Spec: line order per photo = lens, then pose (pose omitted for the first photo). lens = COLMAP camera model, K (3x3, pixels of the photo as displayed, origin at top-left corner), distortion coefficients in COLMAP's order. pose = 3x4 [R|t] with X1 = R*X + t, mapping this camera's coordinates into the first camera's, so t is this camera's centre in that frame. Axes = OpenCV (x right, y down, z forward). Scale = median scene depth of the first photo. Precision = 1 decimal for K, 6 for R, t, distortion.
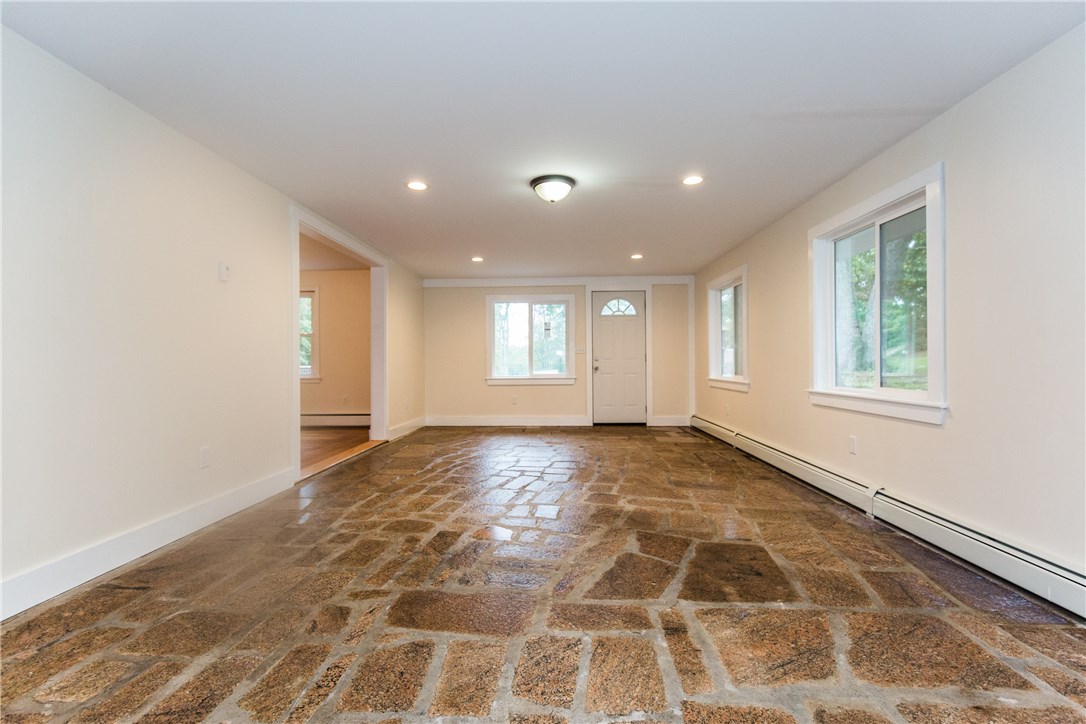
lens RADIAL K [[486.2, 0, 546.8], [0, 486.2, 361.8], [0, 0, 1]] dist [0.008063, -0.000111]
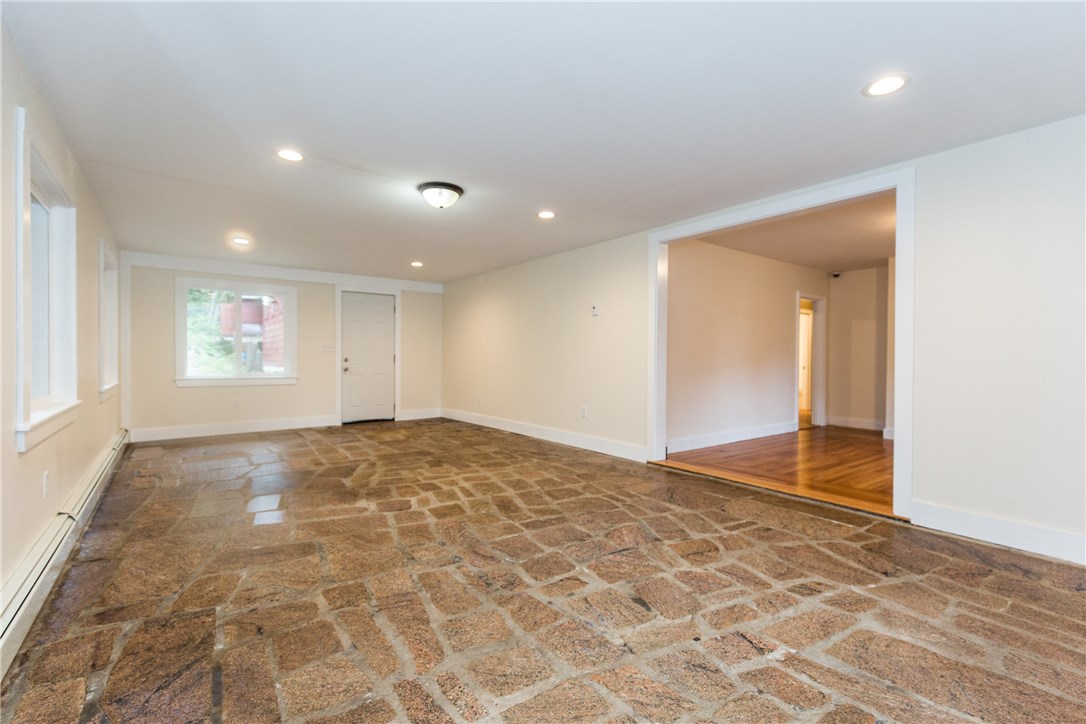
lens RADIAL K [[486.2, 0, 546.8], [0, 486.2, 361.8], [0, 0, 1]] dist [0.008063, -0.000111]
pose [[-0.776173, 0.008883, -0.630458, 0.521749], [0.000433, 0.999908, 0.013555, -0.020739], [0.630520, 0.010248, -0.776105, 2.070506]]
